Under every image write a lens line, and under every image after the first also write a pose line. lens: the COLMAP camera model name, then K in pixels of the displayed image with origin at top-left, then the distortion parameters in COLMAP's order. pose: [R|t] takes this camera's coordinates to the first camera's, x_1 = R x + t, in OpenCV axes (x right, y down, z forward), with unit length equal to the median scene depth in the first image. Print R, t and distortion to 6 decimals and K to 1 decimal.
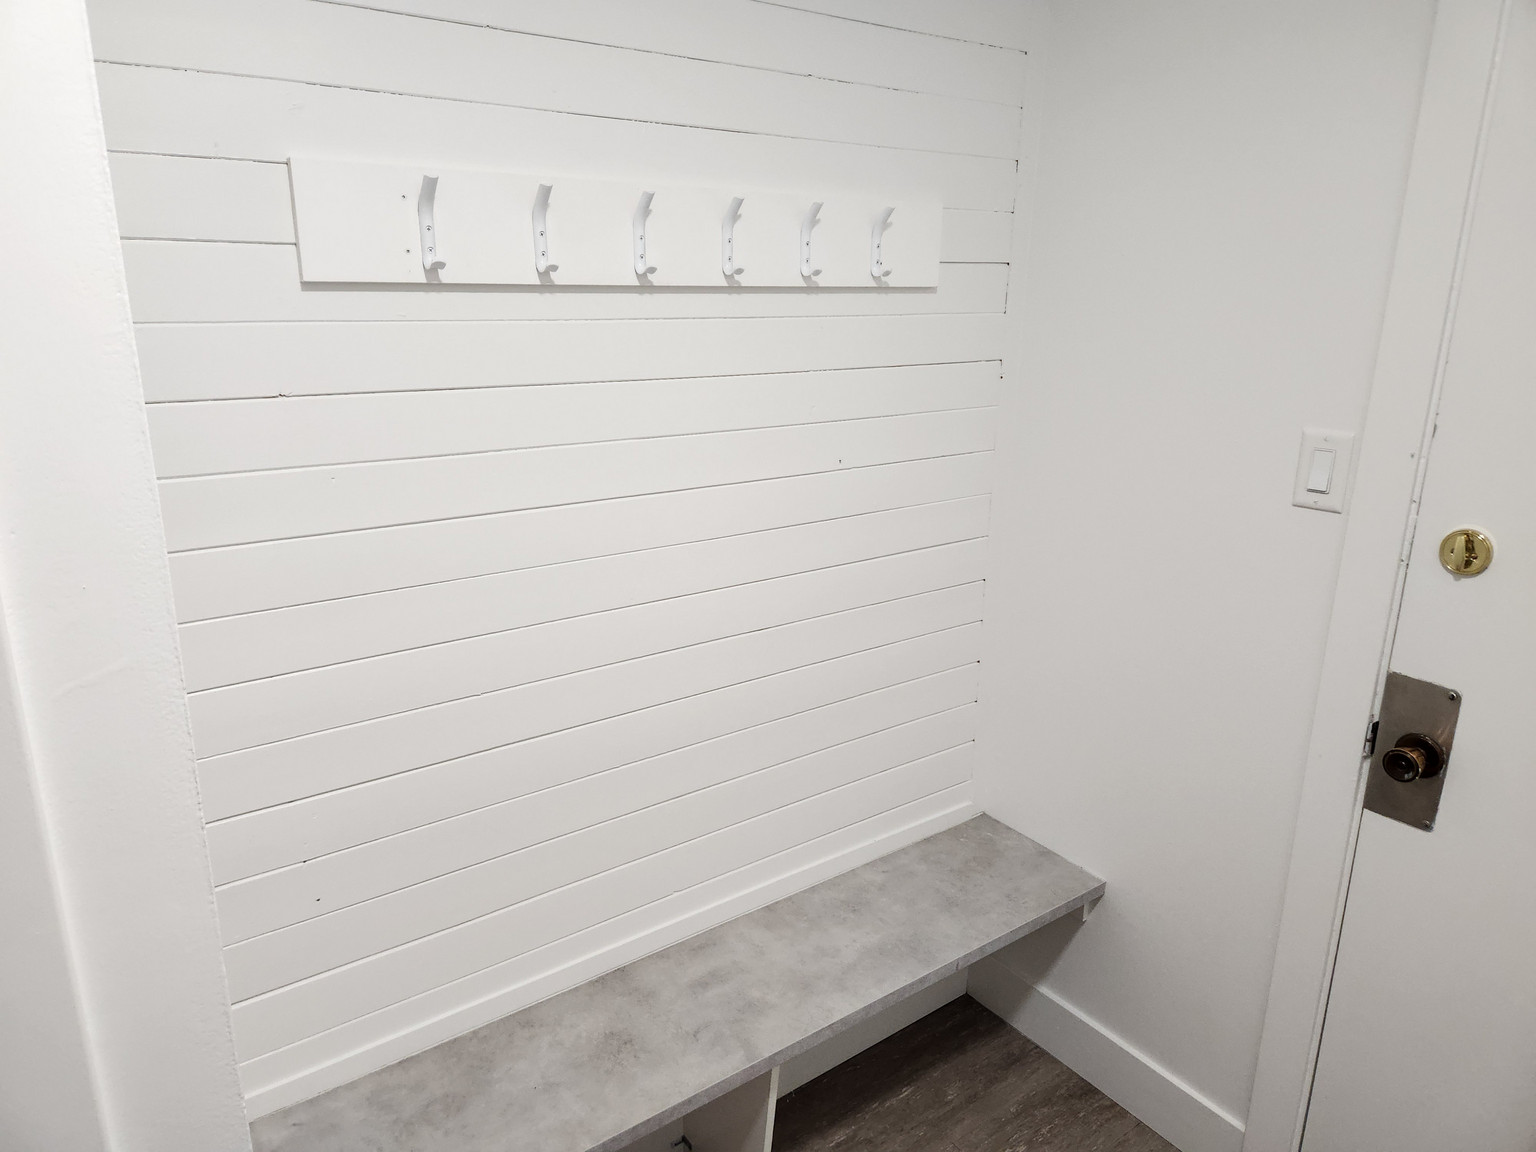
lens RADIAL K [[1026.3, 0, 757.8], [0, 1026.3, 569.5], [0, 0, 1]] dist [0.077198, -0.072461]
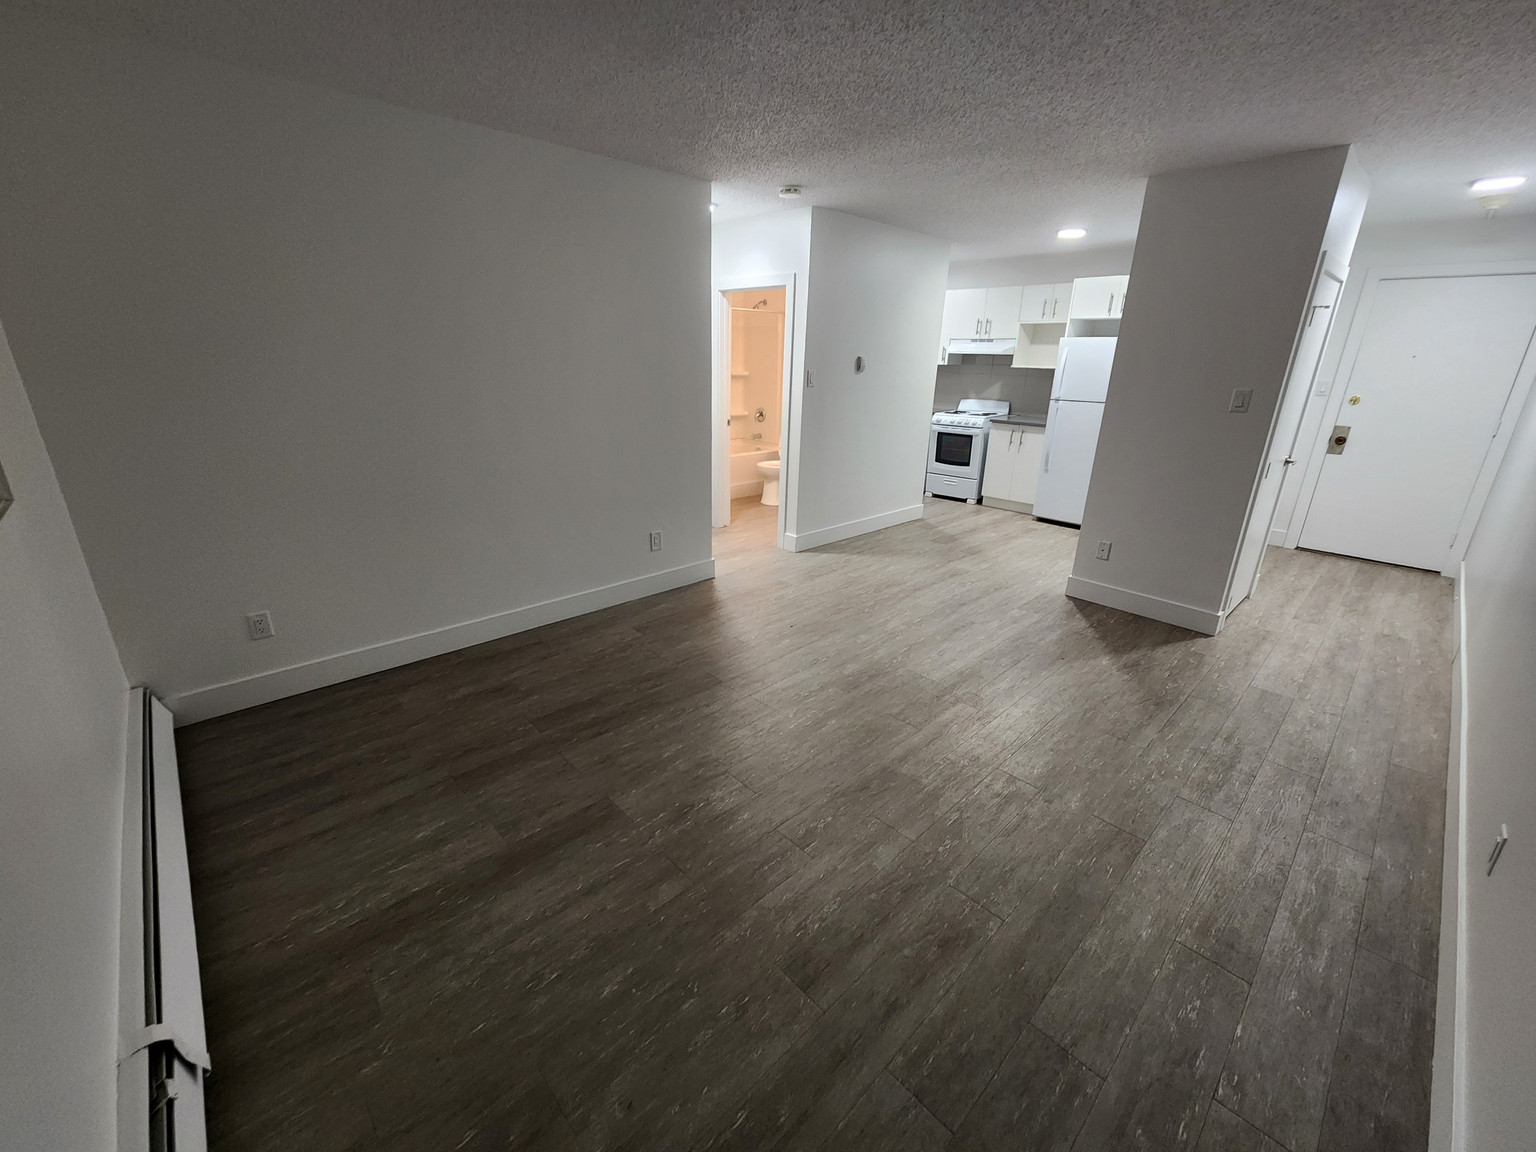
lens RADIAL K [[625.8, 0, 771.4], [0, 625.8, 566.7], [0, 0, 1]] dist [0.000445, 0.000844]
pose [[0.989529, -0.026603, 0.141863, -2.043854], [0.015380, 0.996706, 0.079630, 0.390738], [-0.143514, -0.076614, 0.986678, -1.346973]]
